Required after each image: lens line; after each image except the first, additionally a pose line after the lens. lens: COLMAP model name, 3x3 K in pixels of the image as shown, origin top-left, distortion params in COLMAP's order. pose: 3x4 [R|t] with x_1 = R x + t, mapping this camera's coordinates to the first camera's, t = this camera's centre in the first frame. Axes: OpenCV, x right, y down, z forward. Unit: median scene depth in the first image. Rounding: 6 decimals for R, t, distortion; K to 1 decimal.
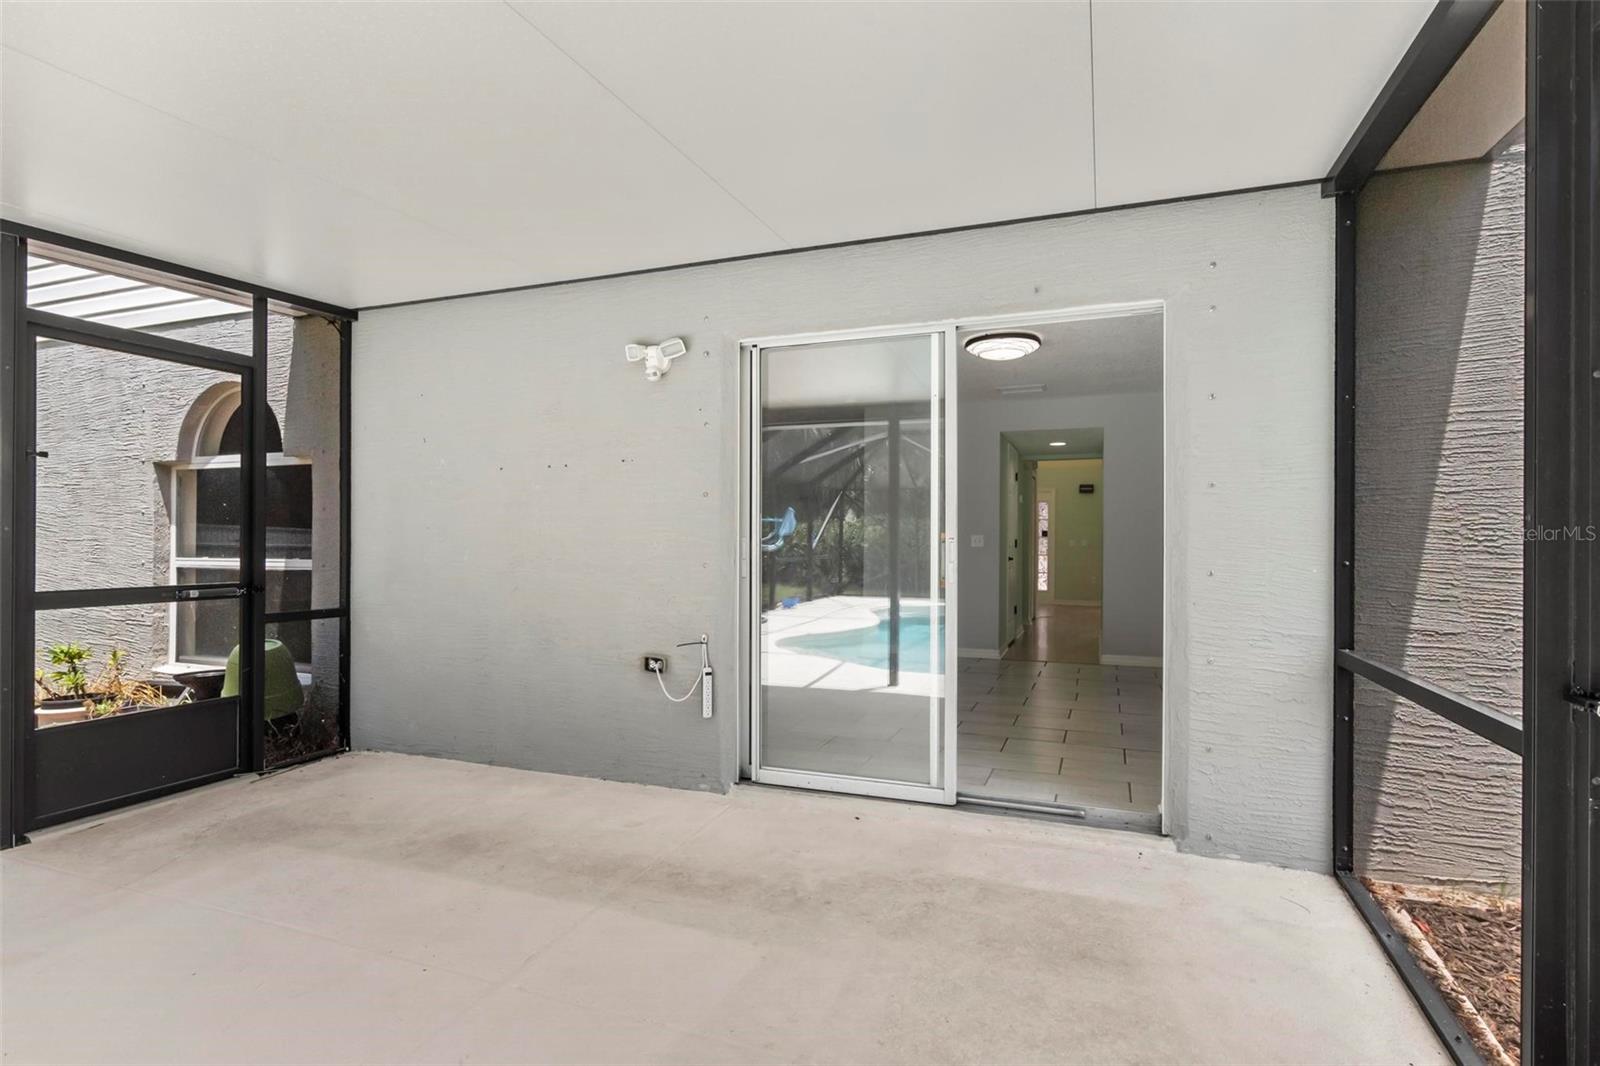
lens RADIAL K [[791.7, 0, 802.4], [0, 791.7, 539.6], [0, 0, 1]] dist [0.010844, -0.000146]
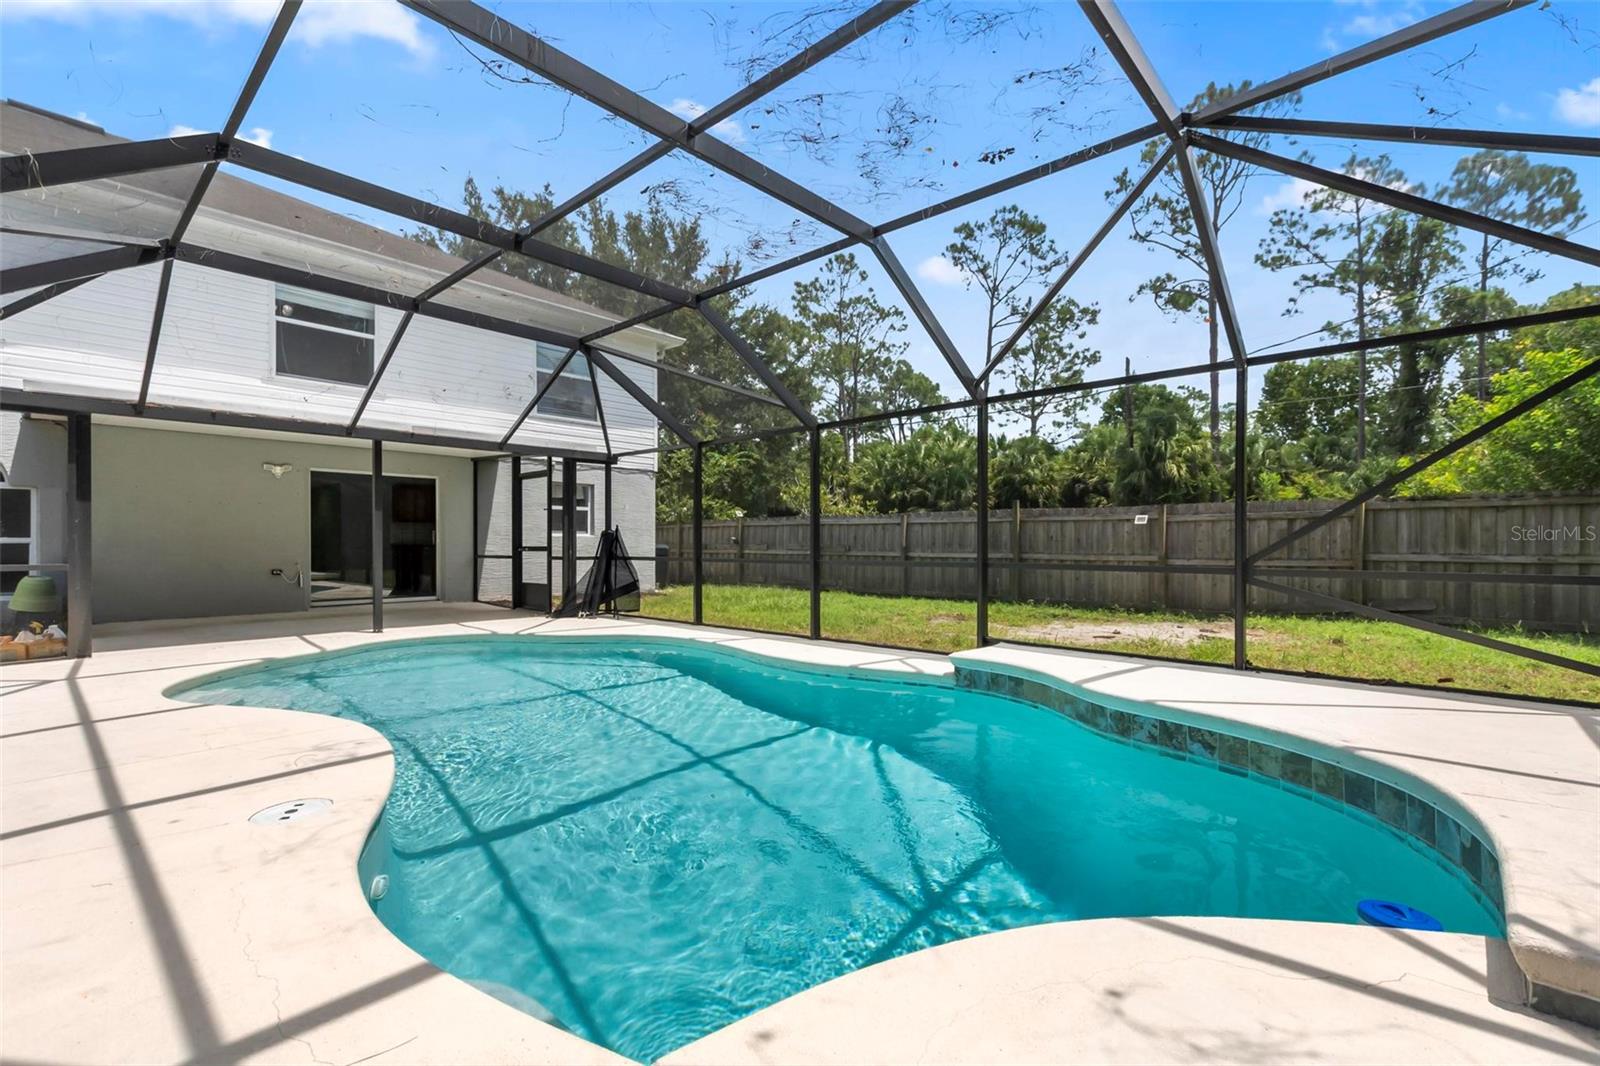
lens RADIAL K [[700.5, 0, 807.9], [0, 700.5, 543.1], [0, 0, 1]] dist [-0.000642, -0.000336]
pose [[0.364681, -0.004200, 0.931123, -2.364618], [-0.005111, 0.999966, 0.006512, 0.025393], [-0.931119, -0.007134, 0.364647, -2.259347]]
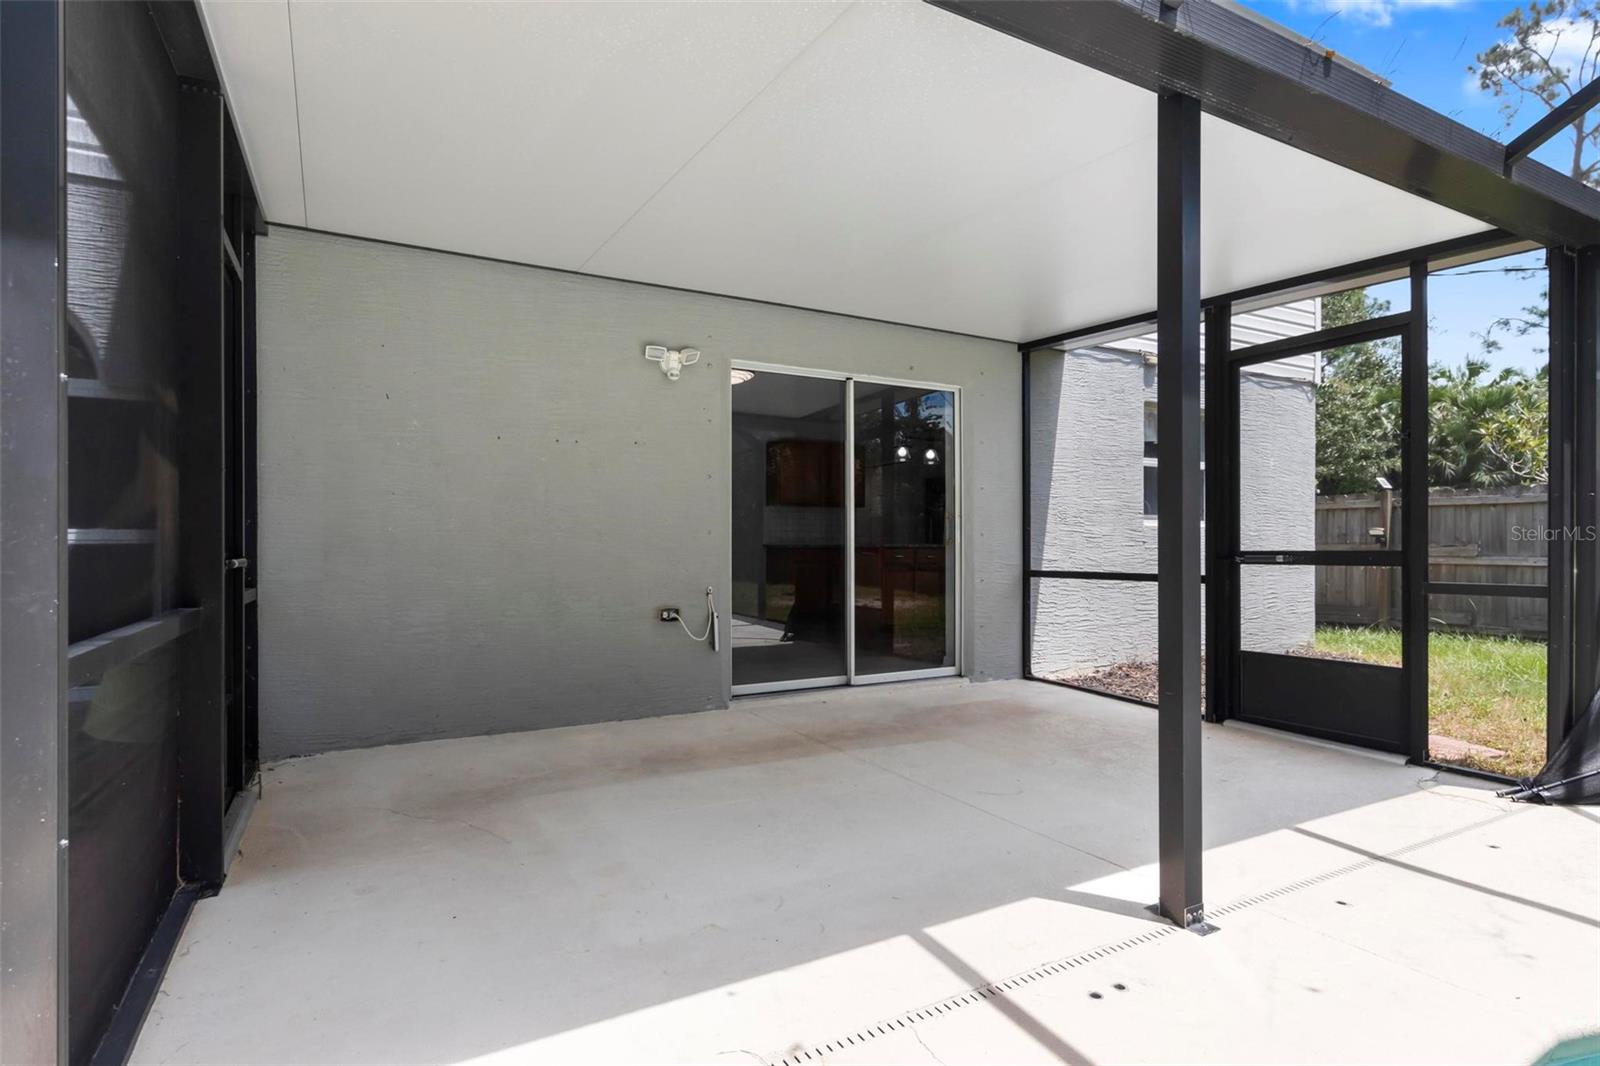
lens RADIAL K [[816.2, 0, 799.9], [0, 816.2, 538.5], [0, 0, 1]] dist [0.003809, 0.000326]
pose [[0.648773, 0.000185, 0.760982, -1.237682], [-0.001405, 0.999999, 0.000955, 0.049853], [-0.760981, -0.001689, 0.648772, 0.053634]]
